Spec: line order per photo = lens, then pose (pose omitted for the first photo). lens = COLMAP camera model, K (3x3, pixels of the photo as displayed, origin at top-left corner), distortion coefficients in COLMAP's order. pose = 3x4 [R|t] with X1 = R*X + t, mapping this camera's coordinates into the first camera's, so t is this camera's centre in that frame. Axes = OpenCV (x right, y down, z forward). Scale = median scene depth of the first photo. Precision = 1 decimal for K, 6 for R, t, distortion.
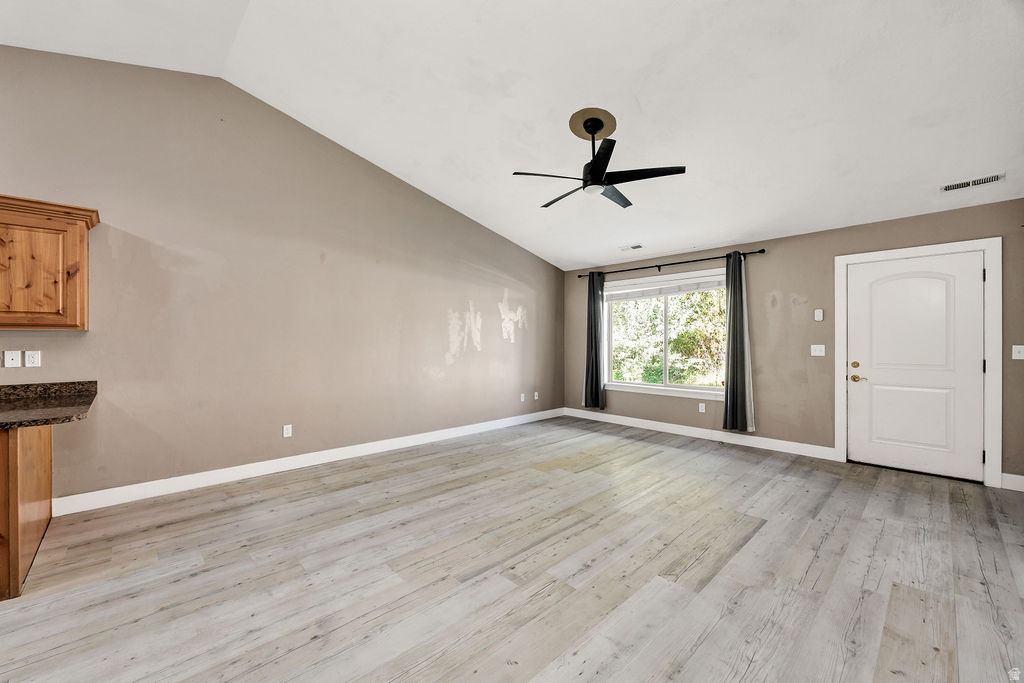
lens RADIAL K [[403.4, 0, 506.1], [0, 403.4, 342.3], [0, 0, 1]] dist [-0.002185, -0.000265]
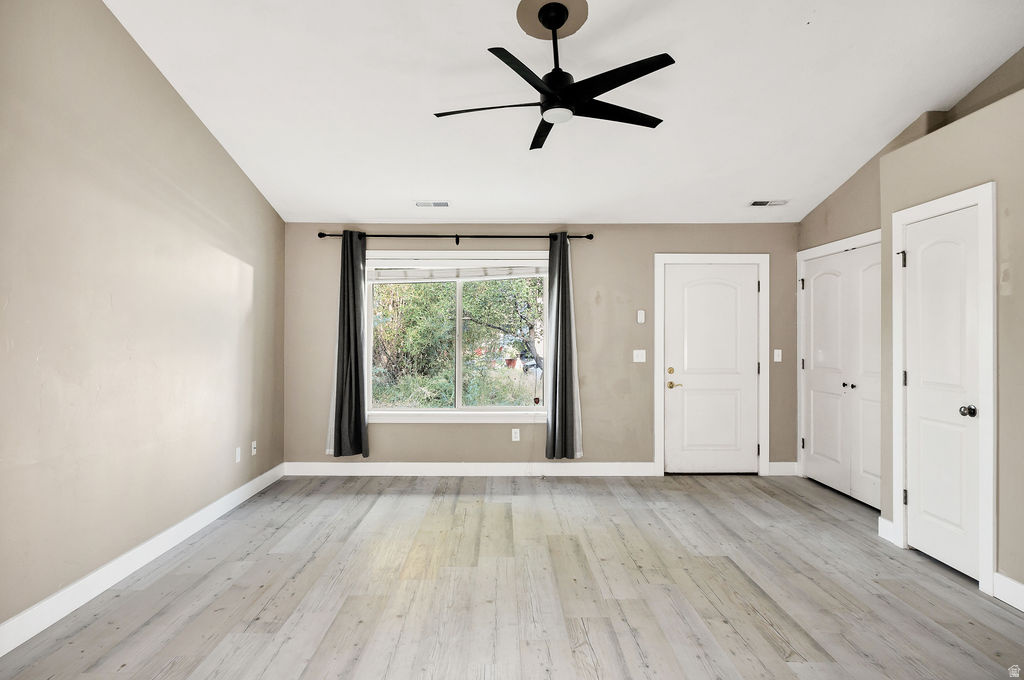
lens RADIAL K [[603.8, 0, 503.6], [0, 603.8, 335.3], [0, 0, 1]] dist [-0.005370, 0.003609]
pose [[0.680115, 0.005257, 0.733086, -0.467105], [0.000079, 0.999974, -0.007244, -0.017880], [-0.733105, 0.004985, 0.680097, 0.345668]]
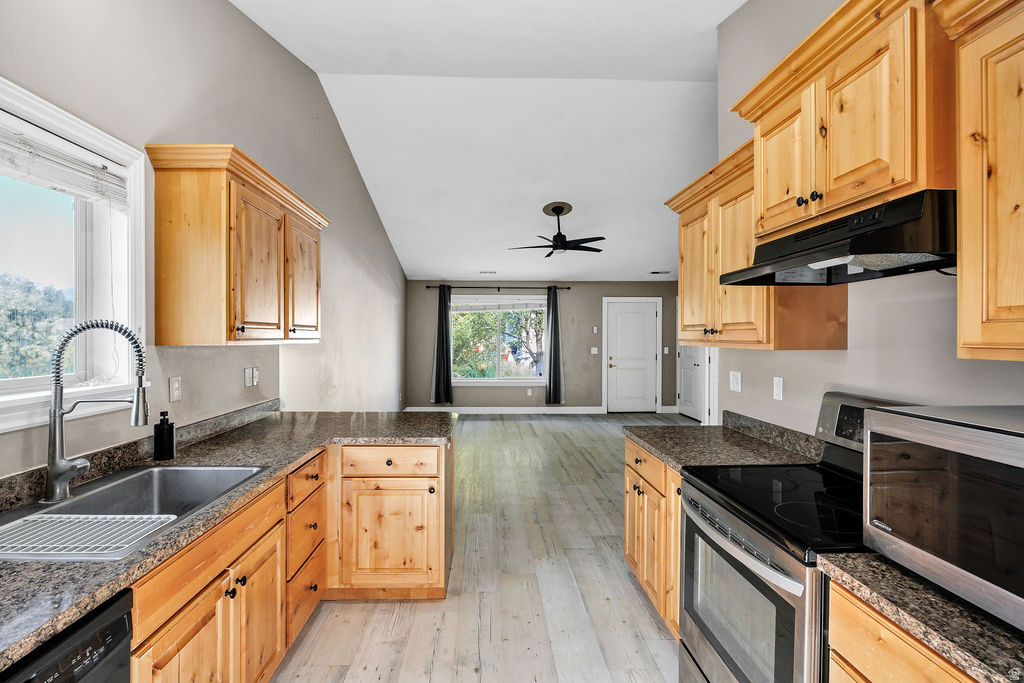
lens RADIAL K [[493.3, 0, 504.4], [0, 493.3, 340.9], [0, 0, 1]] dist [-0.025773, -0.000311]
pose [[0.655229, -0.001976, 0.755427, -1.176059], [0.000131, 0.999997, 0.002503, -0.029623], [-0.755430, -0.001541, 0.655228, -0.086699]]
